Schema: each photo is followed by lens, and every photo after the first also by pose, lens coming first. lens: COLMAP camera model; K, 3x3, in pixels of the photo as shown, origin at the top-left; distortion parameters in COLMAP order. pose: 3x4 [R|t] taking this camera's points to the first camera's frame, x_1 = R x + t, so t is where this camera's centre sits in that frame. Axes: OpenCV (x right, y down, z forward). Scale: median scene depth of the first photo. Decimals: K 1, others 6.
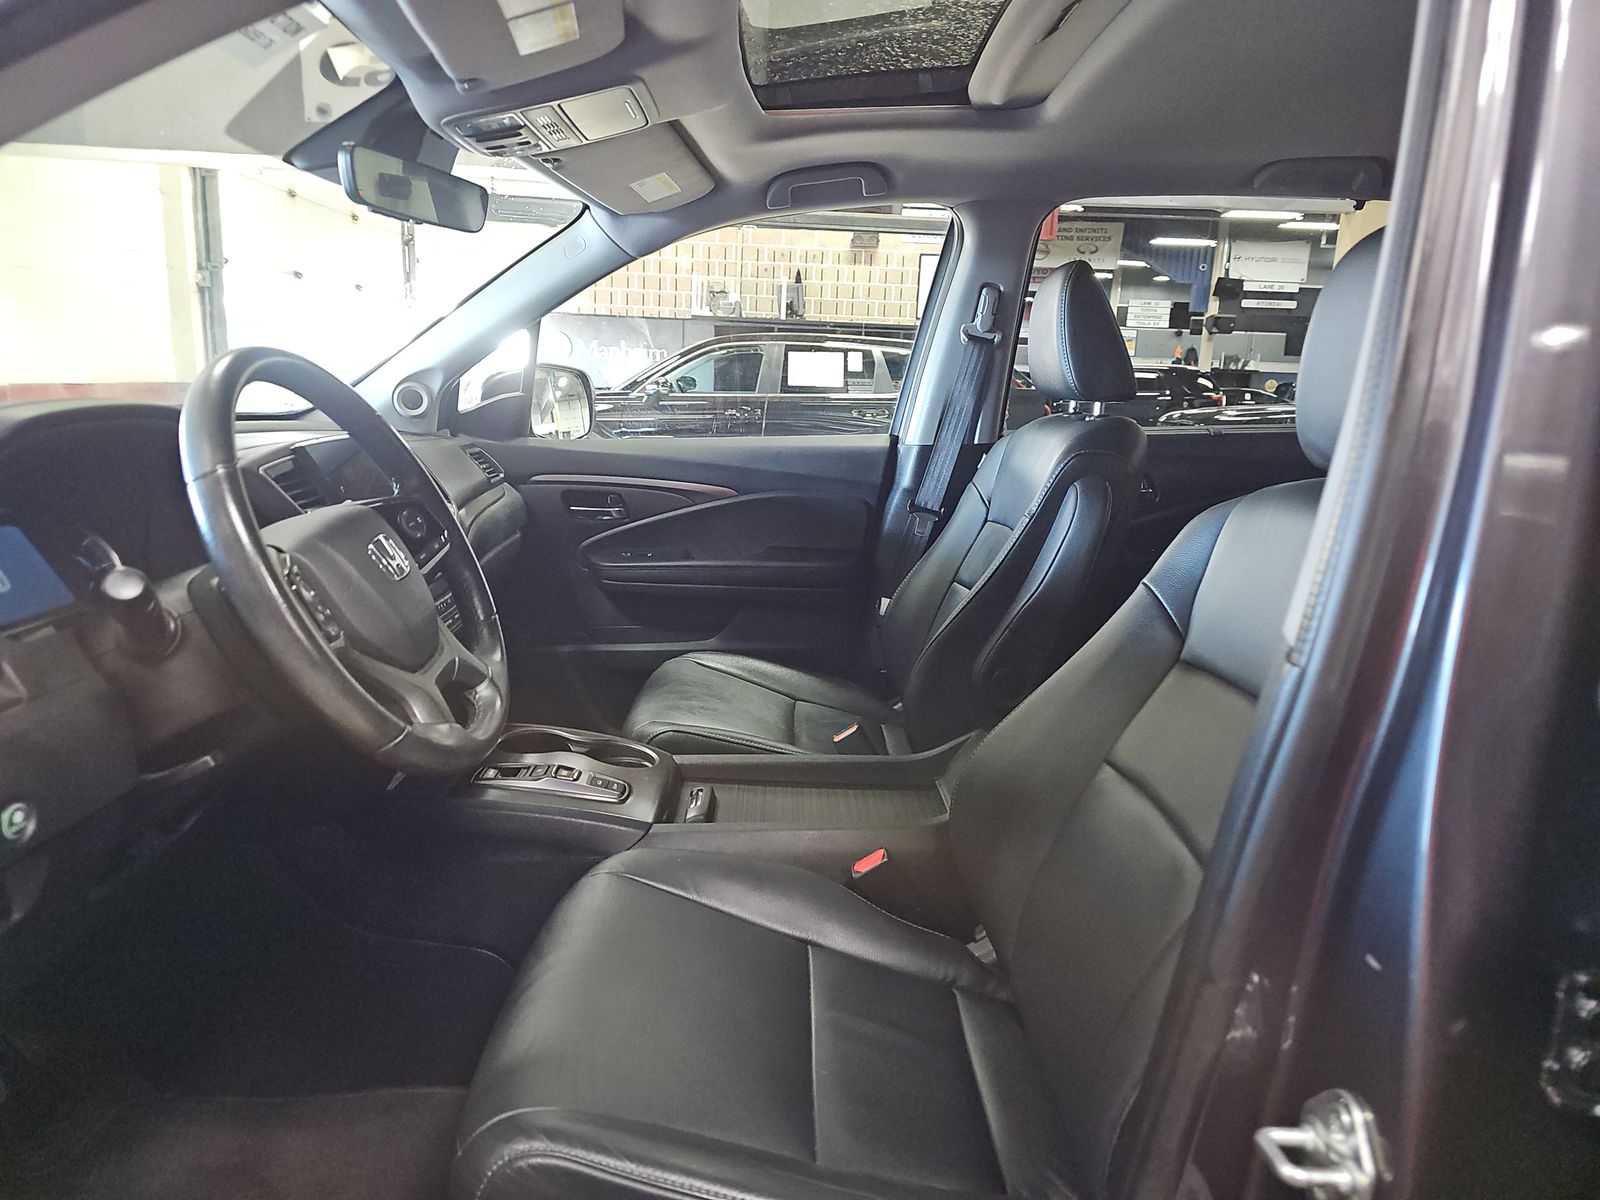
lens RADIAL K [[1060.0, 0, 770.9], [0, 1060.0, 609.6], [0, 0, 1]] dist [0.041313, -0.025367]
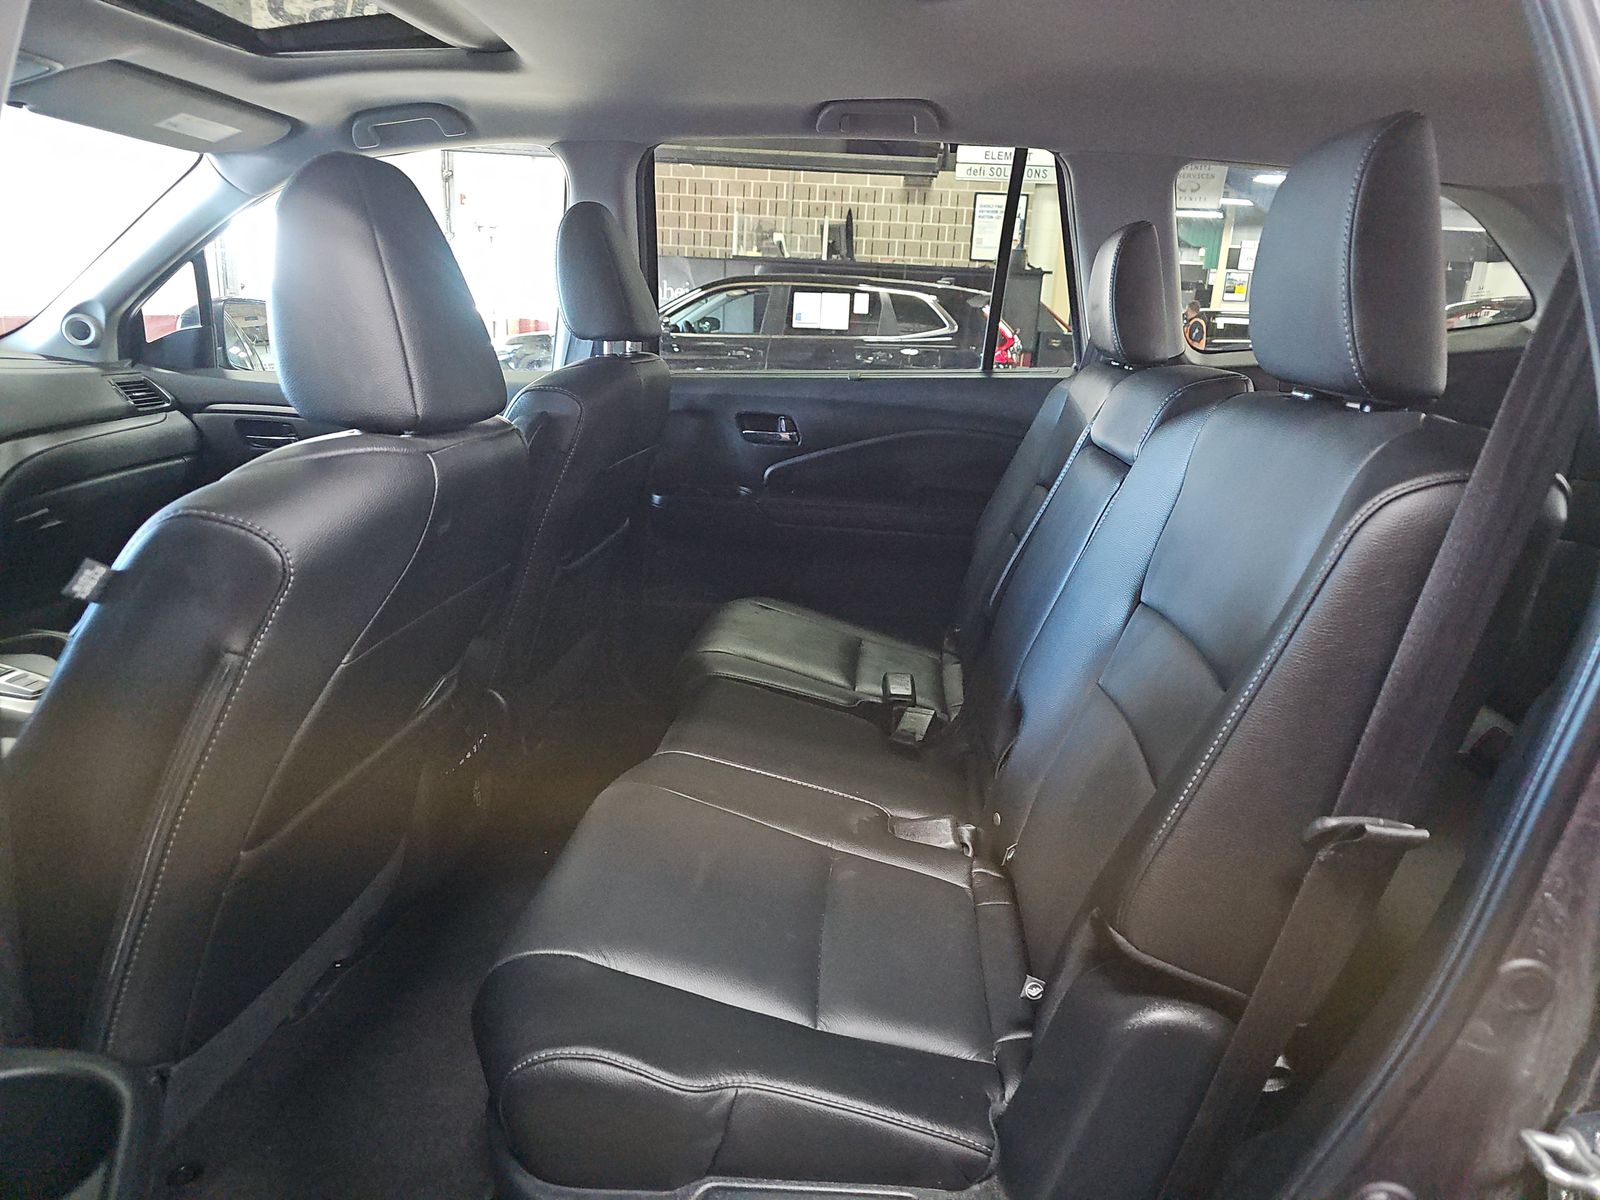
lens RADIAL K [[1060.0, 0, 786.7], [0, 1060.0, 608.2], [0, 0, 1]] dist [0.041313, -0.025367]
pose [[0.996322, 0.034388, -0.078491, 0.437485], [-0.030414, 0.998221, 0.051273, 0.004357], [0.080115, -0.048697, 0.995595, -0.025159]]
